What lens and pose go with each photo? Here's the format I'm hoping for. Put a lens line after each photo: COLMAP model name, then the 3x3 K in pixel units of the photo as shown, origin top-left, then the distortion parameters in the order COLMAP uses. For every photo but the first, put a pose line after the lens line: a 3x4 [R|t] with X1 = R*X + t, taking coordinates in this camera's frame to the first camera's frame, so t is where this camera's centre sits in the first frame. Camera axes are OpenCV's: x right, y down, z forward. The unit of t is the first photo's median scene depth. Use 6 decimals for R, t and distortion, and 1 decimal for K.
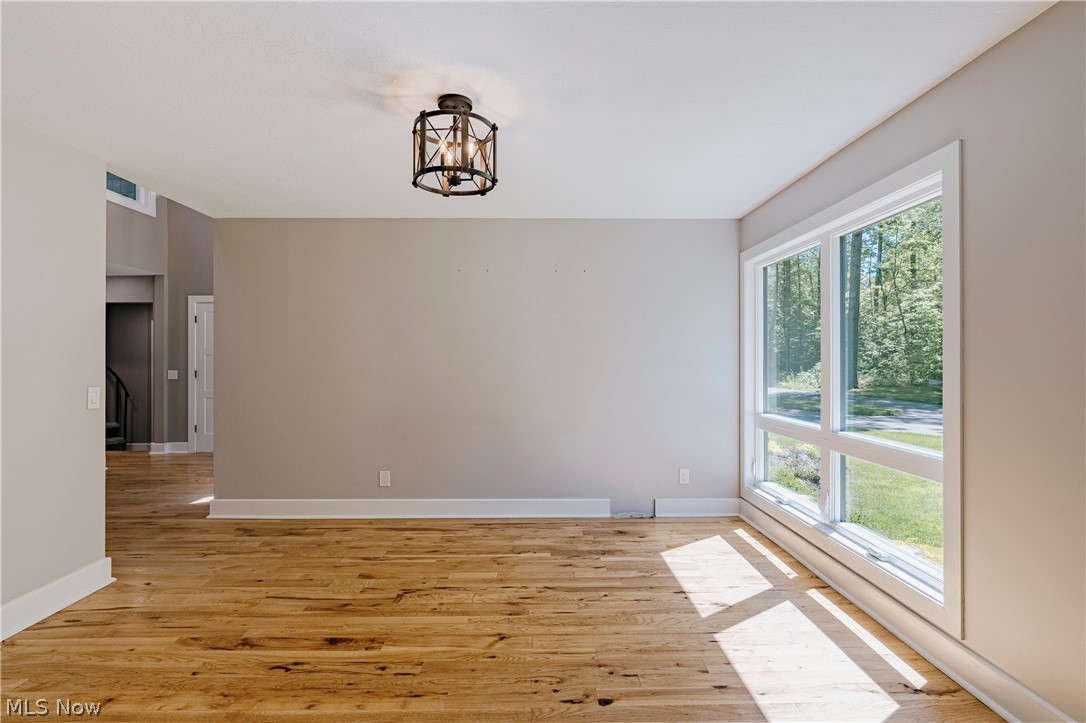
lens RADIAL K [[520.7, 0, 545.9], [0, 520.7, 359.2], [0, 0, 1]] dist [-0.002119, -0.000032]
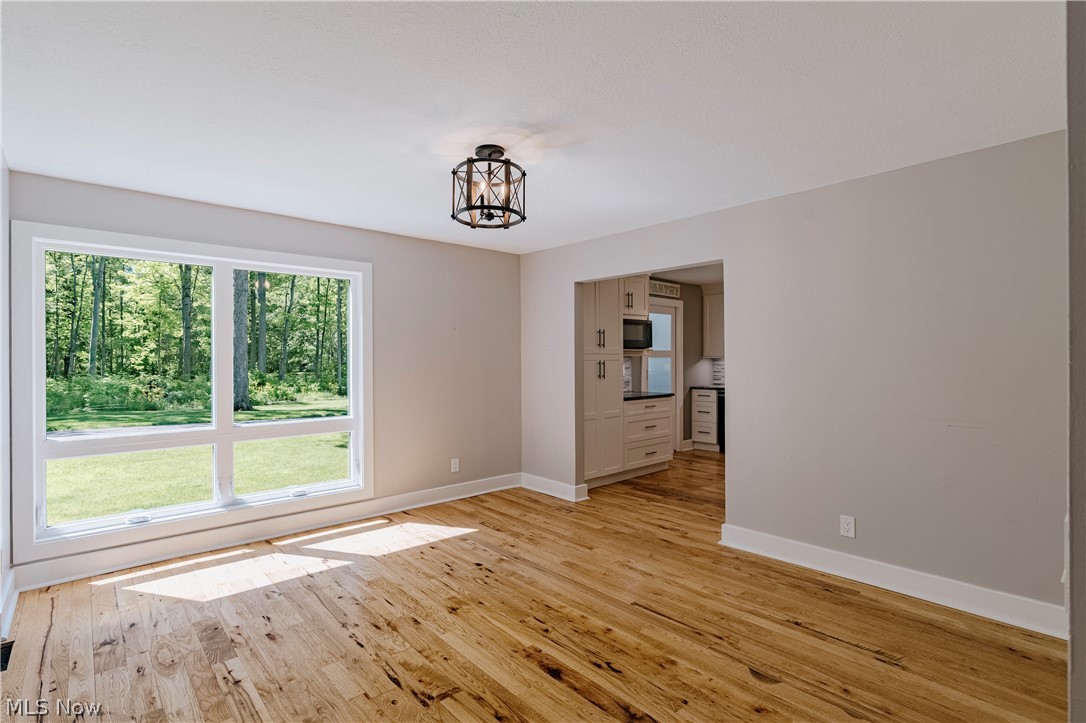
lens RADIAL K [[524.9, 0, 524.3], [0, 524.9, 360.9], [0, 0, 1]] dist [0.000349, 0.000183]
pose [[-0.638071, 0.001482, 0.769977, -0.987416], [0.003814, 0.999992, 0.001236, -0.018799], [-0.769968, 0.003725, -0.638071, 1.476603]]
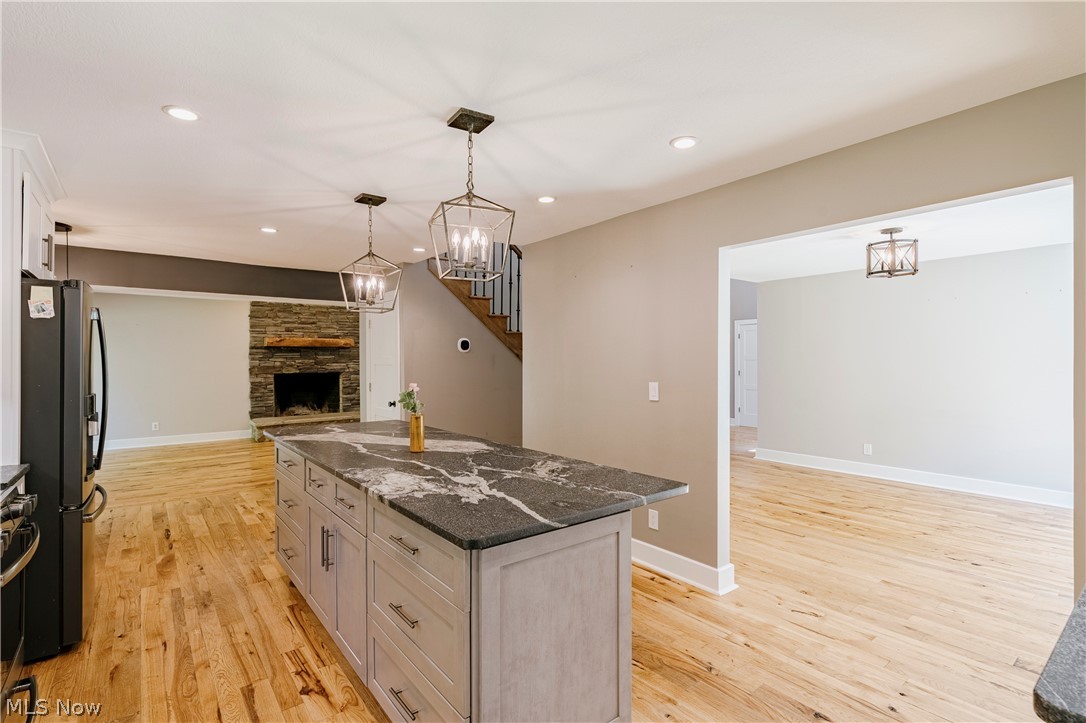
lens RADIAL K [[520.7, 0, 545.9], [0, 520.7, 359.2], [0, 0, 1]] dist [-0.002119, -0.000032]
pose [[0.608919, -0.002188, -0.793229, 0.468513], [0.005634, 0.999983, 0.001566, -0.045865], [0.793212, -0.005422, 0.608921, -0.937400]]
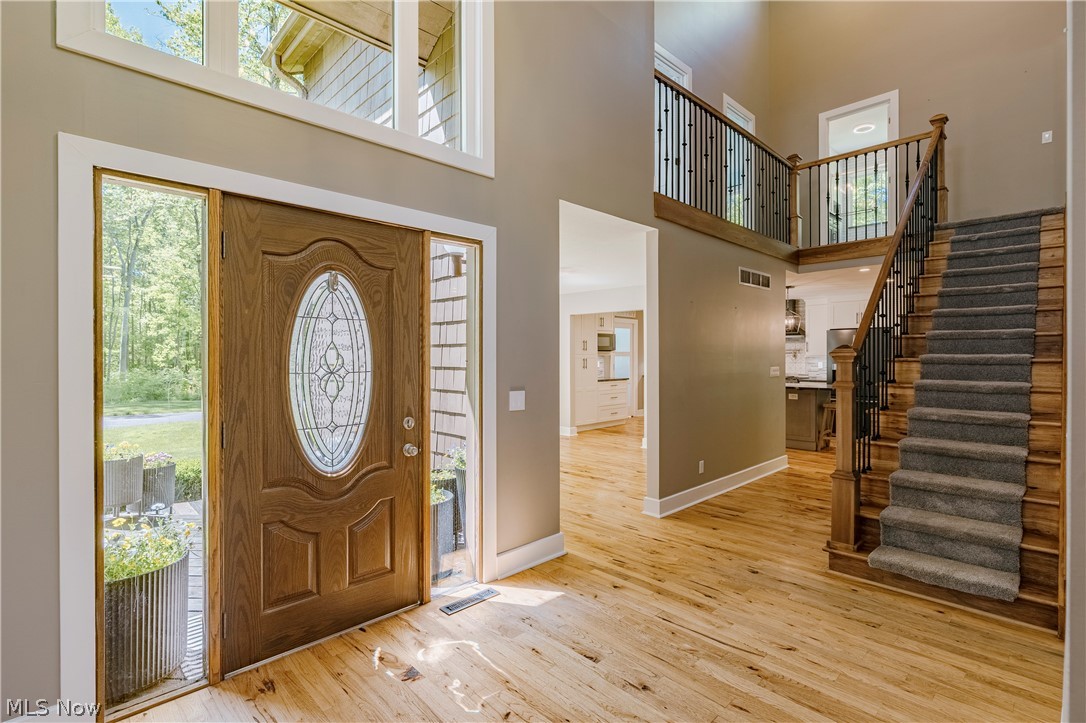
lens RADIAL K [[520.7, 0, 545.9], [0, 520.7, 359.2], [0, 0, 1]] dist [-0.002119, -0.000032]
pose [[-0.687642, -0.002148, 0.726047, -1.919977], [-0.000051, 0.999996, 0.002910, -0.018022], [-0.726050, 0.001964, -0.687639, 2.487983]]
